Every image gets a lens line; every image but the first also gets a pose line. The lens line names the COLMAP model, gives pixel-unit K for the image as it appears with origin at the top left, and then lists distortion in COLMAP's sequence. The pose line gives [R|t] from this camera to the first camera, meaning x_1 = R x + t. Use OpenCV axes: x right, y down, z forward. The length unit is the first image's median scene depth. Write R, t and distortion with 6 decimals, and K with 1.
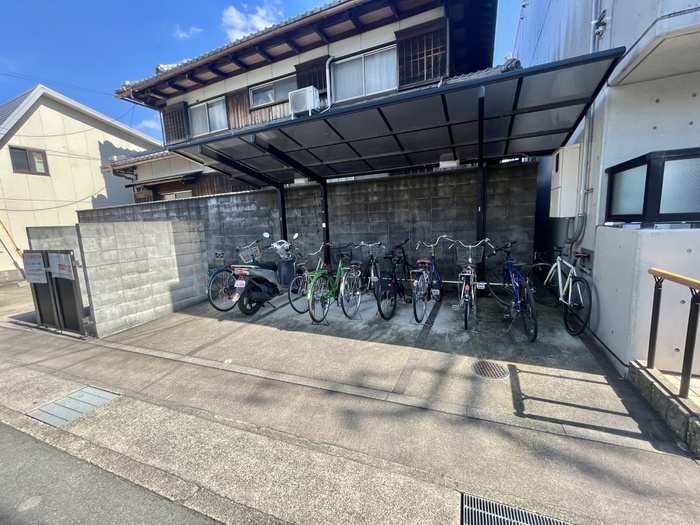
lens RADIAL K [[288.4, 0, 350.0], [0, 288.4, 262.5], [0, 0, 1]] dist [-0.000423, -0.000029]
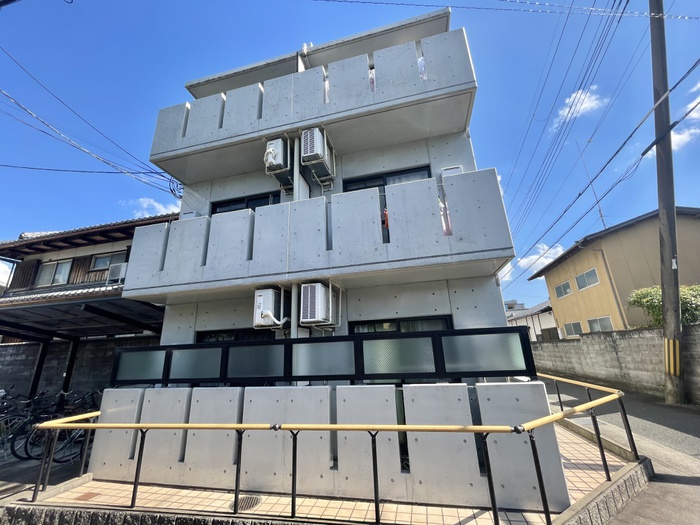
lens RADIAL K [[278.9, 0, 350.0], [0, 278.9, 262.5], [0, 0, 1]] dist [0.001399, 0.000289]
pose [[0.982702, 0.053879, 0.177185, 0.581657], [0.025334, 0.908641, -0.416809, -0.024242], [-0.183455, 0.414088, 0.891558, -0.328378]]
